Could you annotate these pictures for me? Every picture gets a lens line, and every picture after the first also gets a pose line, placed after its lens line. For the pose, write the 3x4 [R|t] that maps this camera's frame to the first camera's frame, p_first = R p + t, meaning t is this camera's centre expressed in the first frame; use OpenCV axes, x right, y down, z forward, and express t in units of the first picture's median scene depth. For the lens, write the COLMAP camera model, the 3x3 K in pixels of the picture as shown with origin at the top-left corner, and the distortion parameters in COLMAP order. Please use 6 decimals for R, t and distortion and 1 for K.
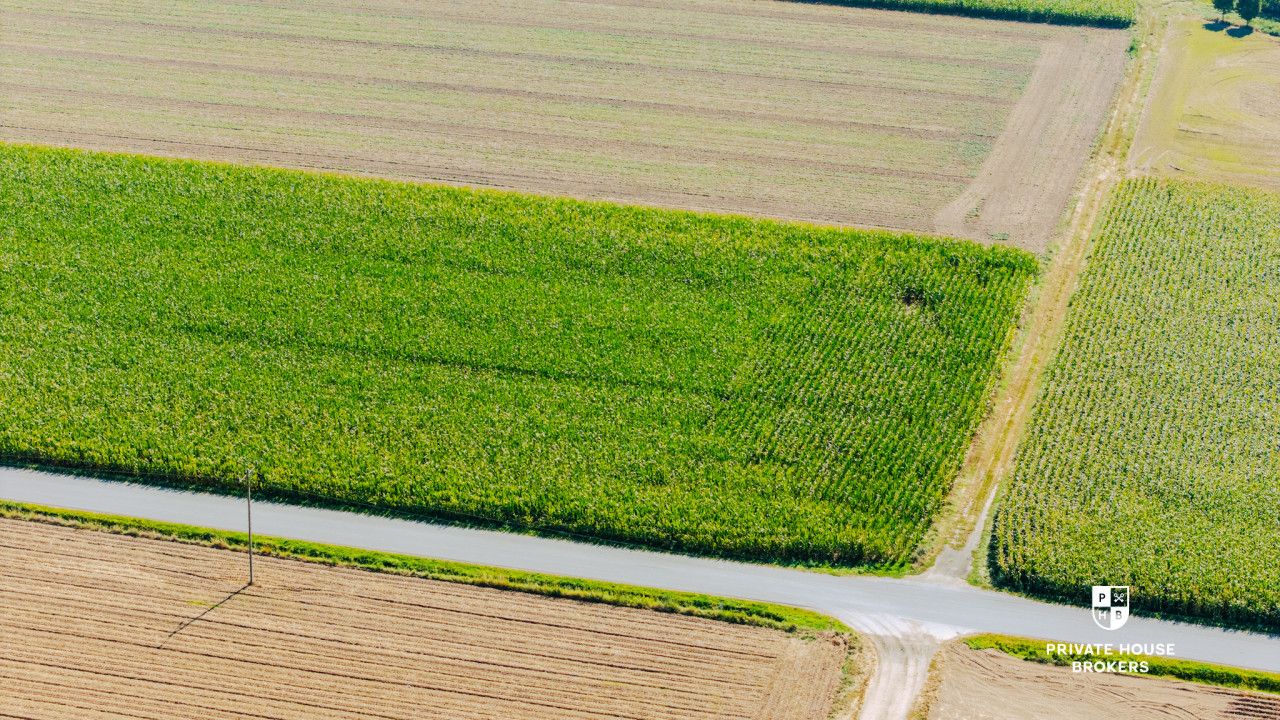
lens RADIAL K [[2558.1, 0, 640.0], [0, 2558.1, 360.0], [0, 0, 1]] dist [-0.246385, 1.357585]
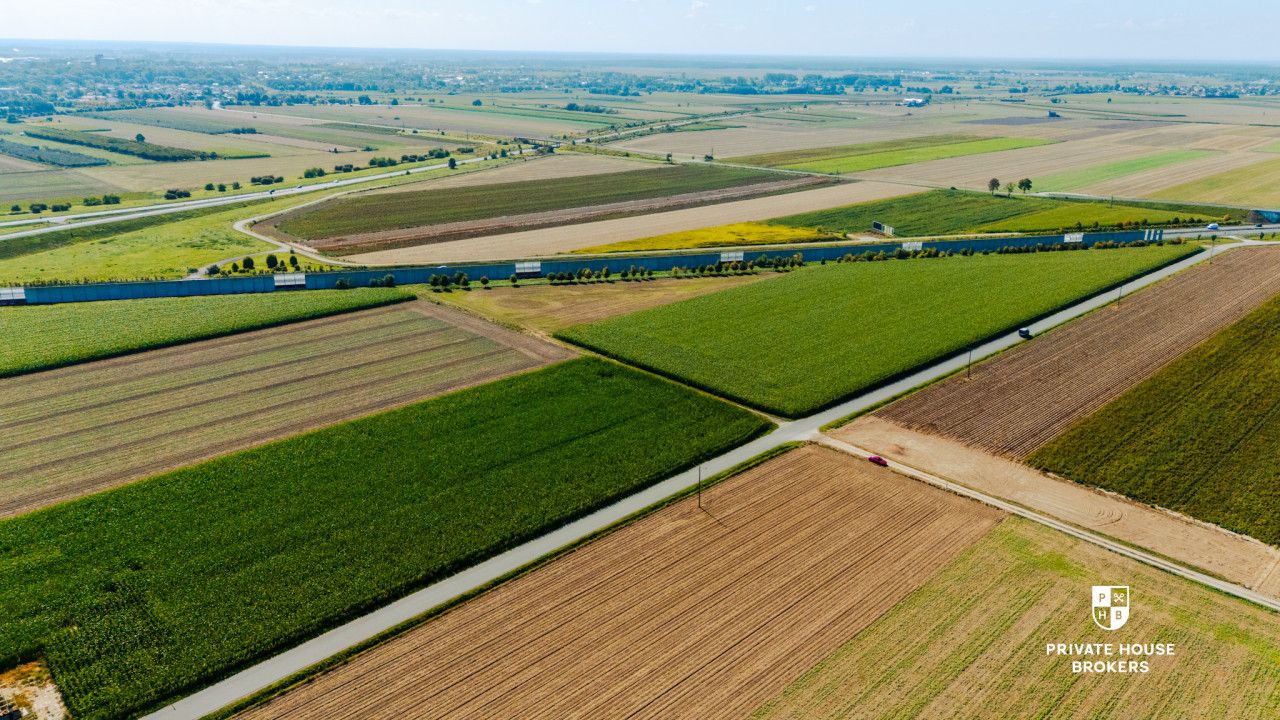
lens RADIAL K [[933.5, 0, 642.8], [0, 933.5, 366.2], [0, 0, 1]] dist [0.079763, -0.075680]
pose [[0.500625, -0.285098, 0.817370, -0.927851], [0.325468, 0.936924, 0.127455, -0.195443], [-0.802150, 0.202221, 0.561837, 0.433940]]
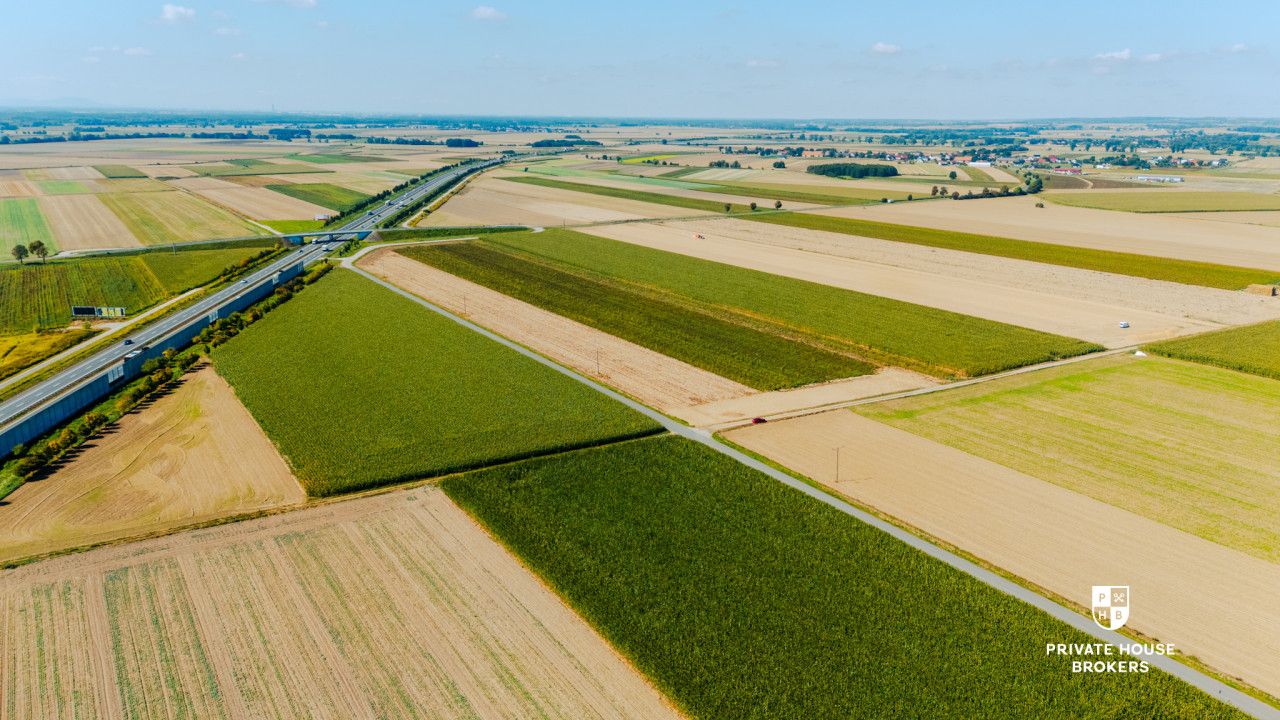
lens RADIAL K [[936.2, 0, 643.5], [0, 936.2, 361.0], [0, 0, 1]] dist [0.082891, -0.088827]
pose [[-0.729782, -0.199515, 0.653920, -0.718733], [0.239149, 0.821552, 0.517552, -0.718464], [-0.640489, 0.534085, -0.551840, 1.696598]]
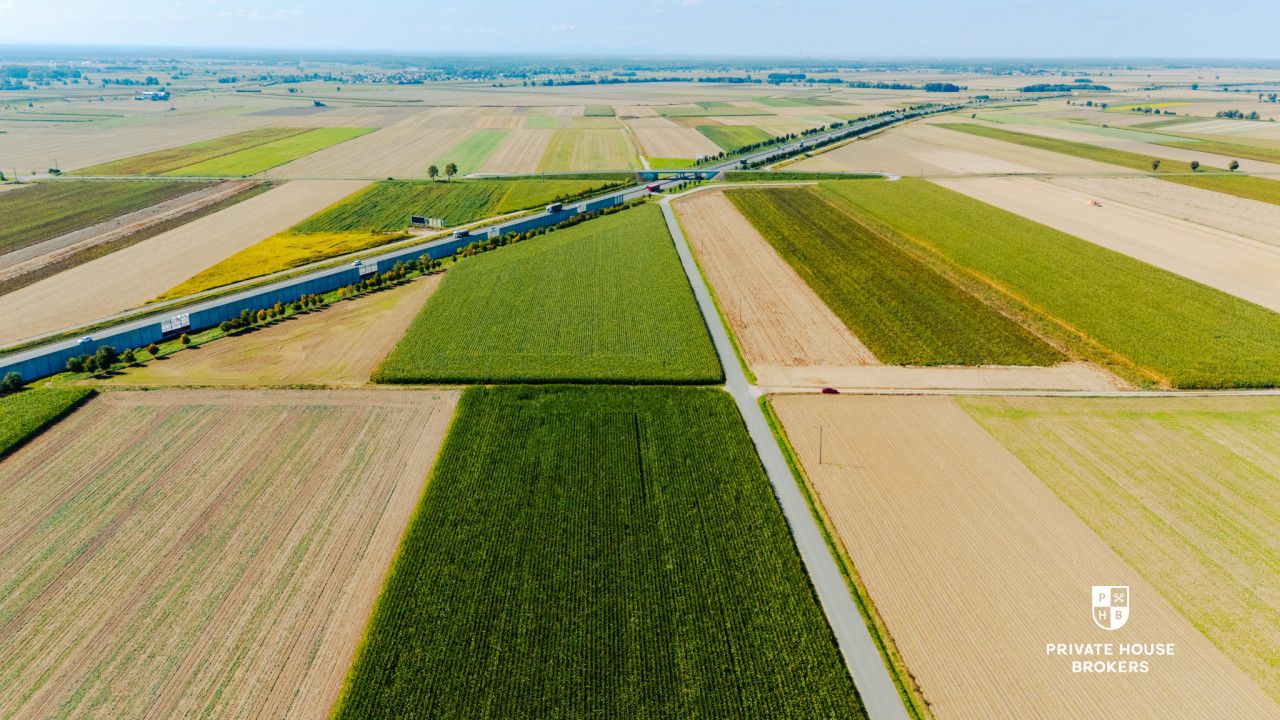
lens RADIAL K [[933.5, 0, 642.8], [0, 933.5, 366.2], [0, 0, 1]] dist [0.079763, -0.075680]
pose [[-0.292285, -0.323594, 0.899920, -1.024404], [0.352450, 0.838326, 0.415919, -0.531189], [-0.889015, 0.438744, -0.130979, 1.236642]]
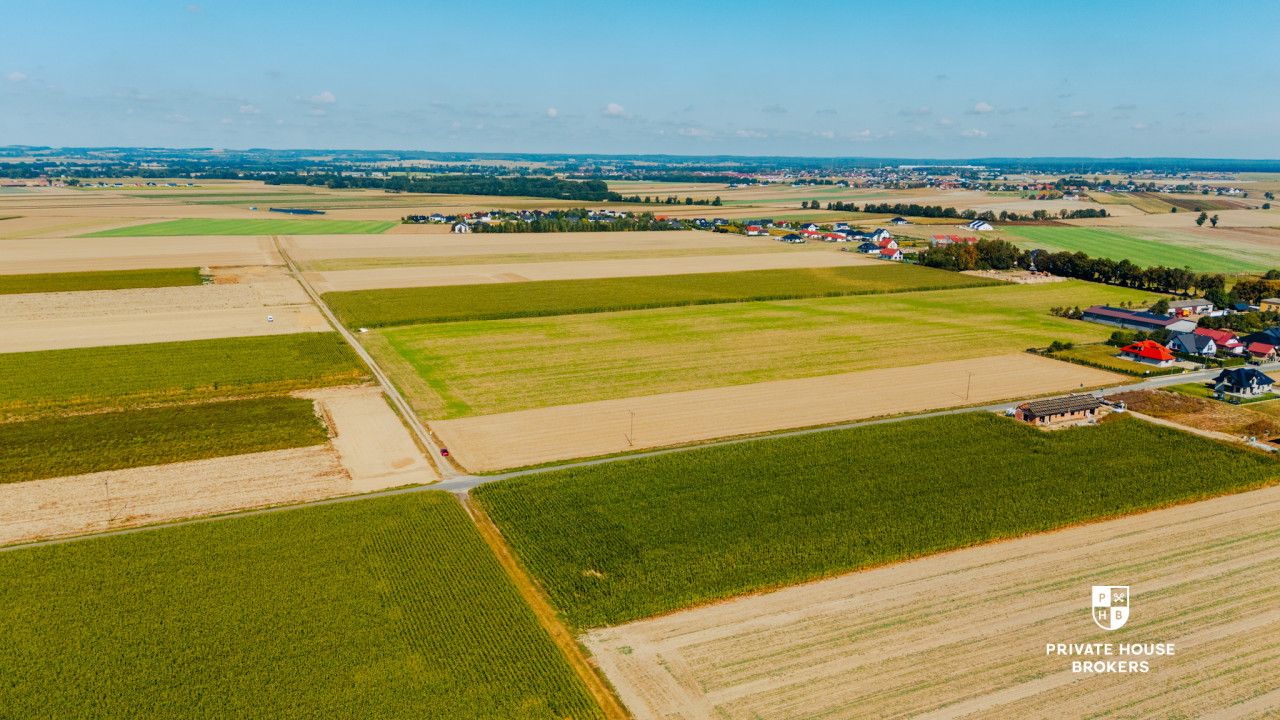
lens RADIAL K [[933.5, 0, 642.8], [0, 933.5, 366.2], [0, 0, 1]] dist [0.079763, -0.075680]
pose [[-0.767147, 0.118050, -0.630516, 0.618174], [-0.266226, 0.835679, 0.480379, -0.610109], [0.583618, 0.536380, -0.609661, 1.677582]]
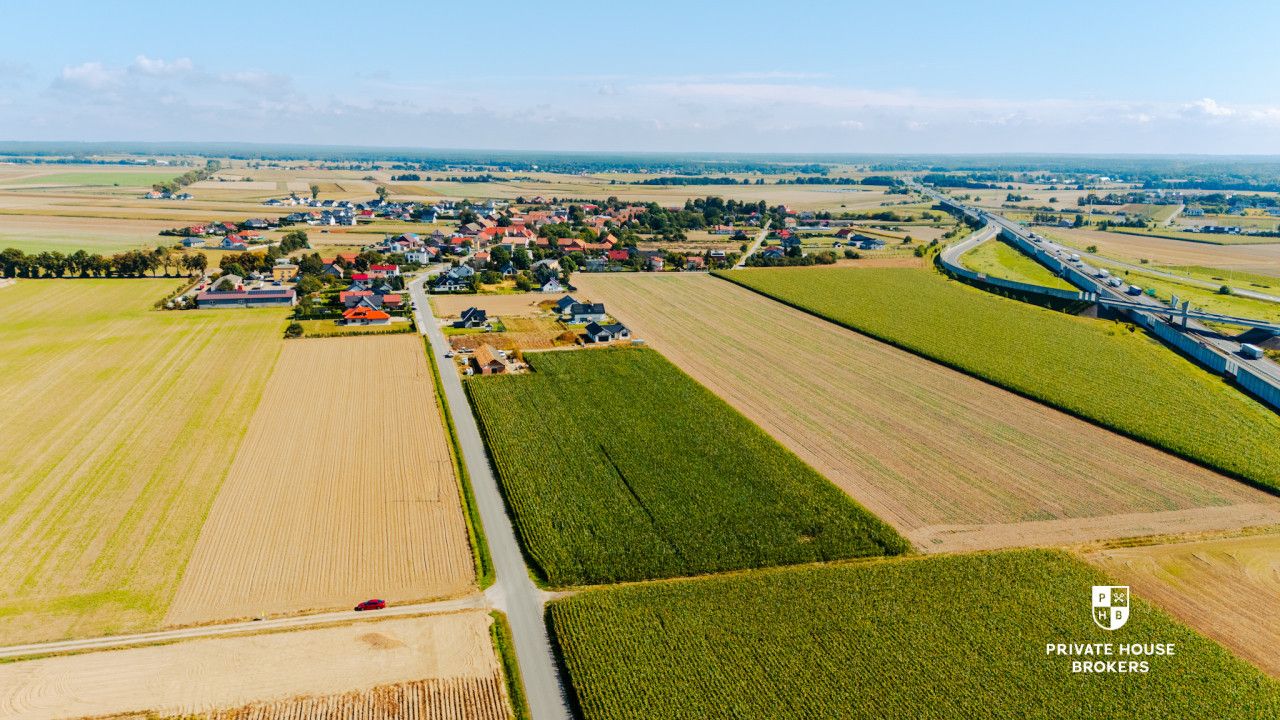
lens RADIAL K [[933.5, 0, 642.8], [0, 933.5, 366.2], [0, 0, 1]] dist [0.079763, -0.075680]
pose [[0.490673, 0.184369, -0.851615, 0.815117], [-0.335705, 0.941909, 0.010494, -0.141122], [0.804079, 0.280742, 0.524063, 0.559176]]
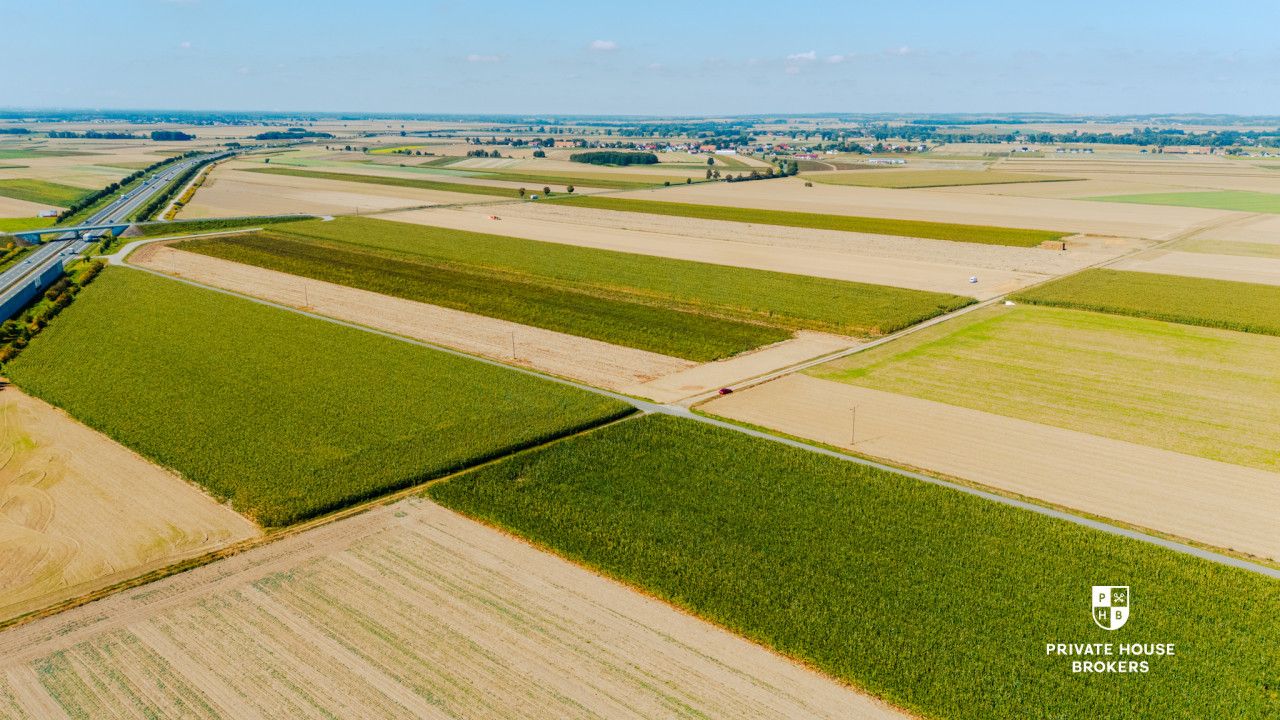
lens RADIAL K [[936.2, 0, 643.5], [0, 936.2, 361.0], [0, 0, 1]] dist [0.082891, -0.088827]
pose [[-0.891582, -0.140057, 0.430656, -0.393180], [0.151005, 0.804602, 0.574294, -0.674127], [-0.426941, 0.577062, -0.696219, 1.789208]]
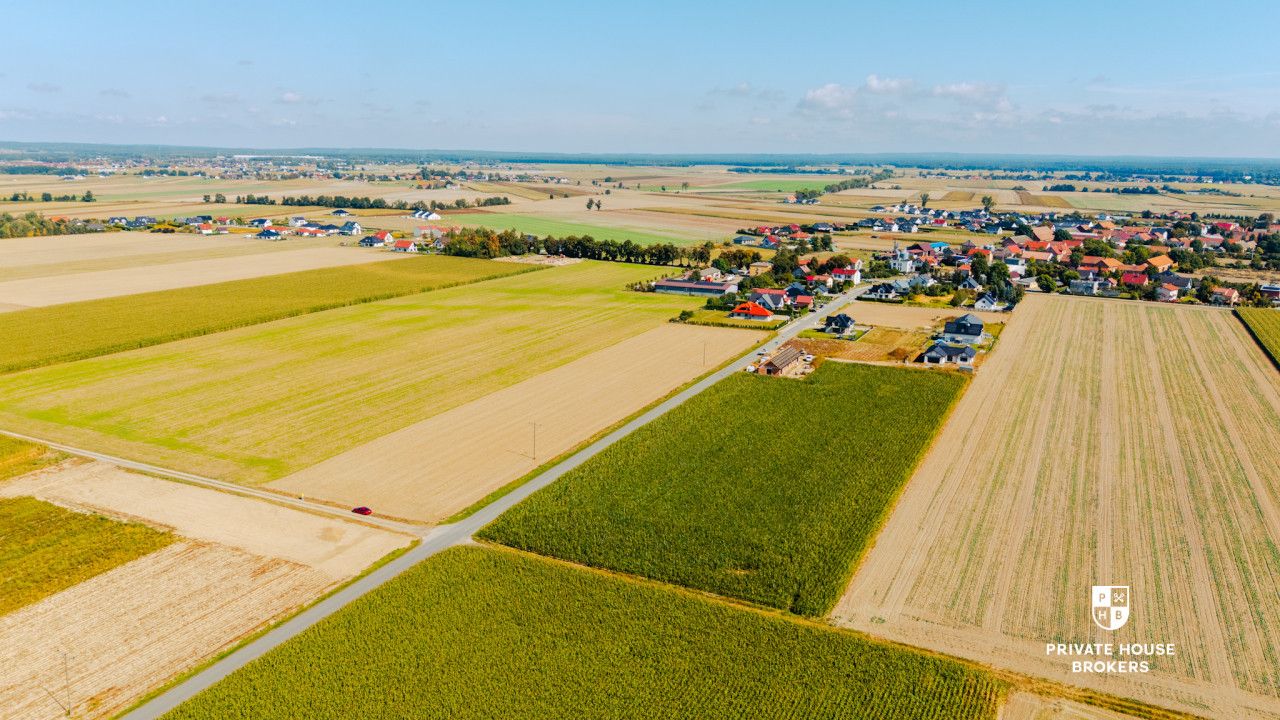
lens RADIAL K [[933.5, 0, 642.8], [0, 933.5, 366.2], [0, 0, 1]] dist [0.079763, -0.075680]
pose [[-0.190143, 0.200299, -0.961107, 0.940679], [-0.390279, 0.882867, 0.261205, -0.381534], [0.900848, 0.424766, -0.089699, 1.142409]]
